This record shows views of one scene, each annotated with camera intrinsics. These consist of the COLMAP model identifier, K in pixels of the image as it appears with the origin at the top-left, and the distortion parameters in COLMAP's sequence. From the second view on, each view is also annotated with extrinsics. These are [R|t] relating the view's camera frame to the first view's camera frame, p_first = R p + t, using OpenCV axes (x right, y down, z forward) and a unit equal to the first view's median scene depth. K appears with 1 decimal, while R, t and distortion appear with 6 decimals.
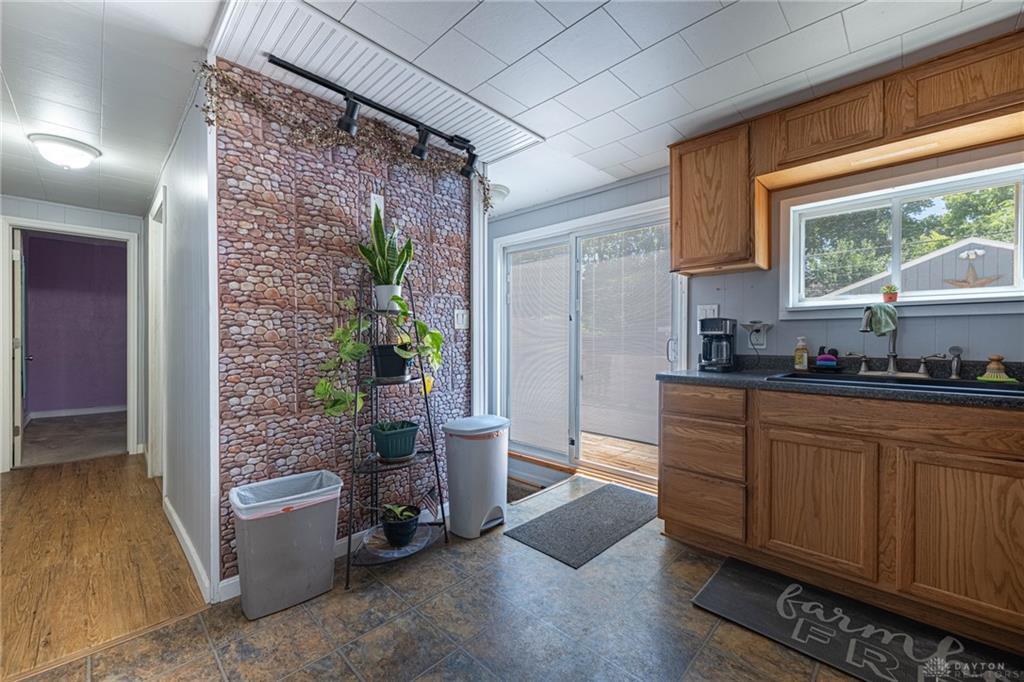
lens RADIAL K [[395.4, 0, 514.7], [0, 395.4, 339.4], [0, 0, 1]] dist [0.001807, 0.000013]
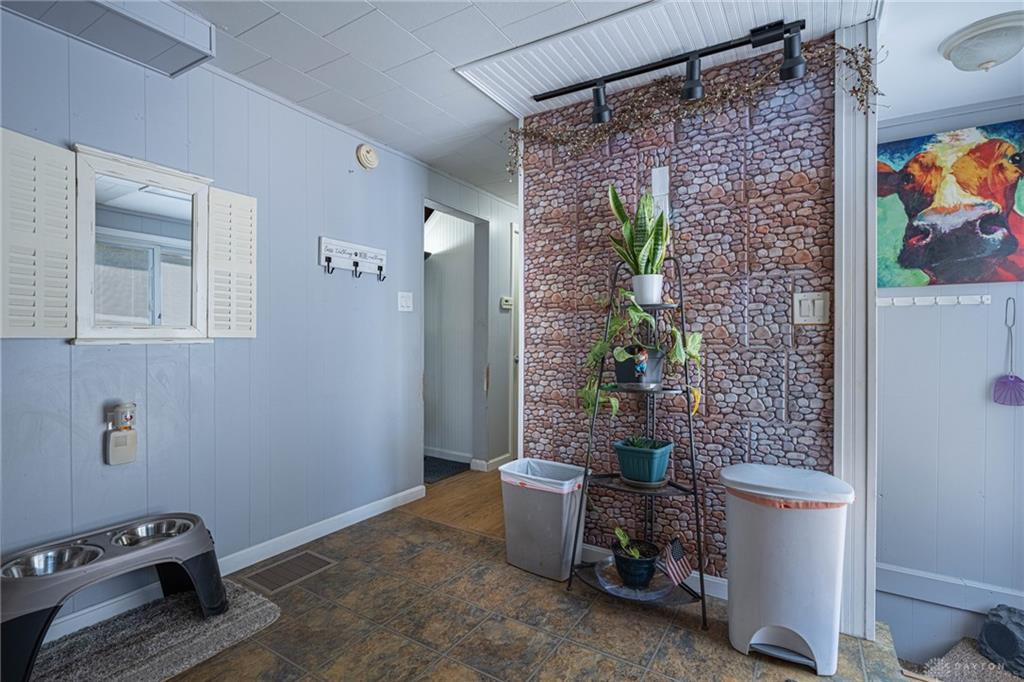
lens RADIAL K [[489.8, 0, 541.7], [0, 489.8, 339.9], [0, 0, 1]] dist [0.005599, 0.000104]
pose [[0.246020, 0.004847, -0.969253, 0.692272], [-0.011036, 0.999937, 0.002199, 0.001195], [0.969202, 0.010155, 0.246057, 0.578096]]
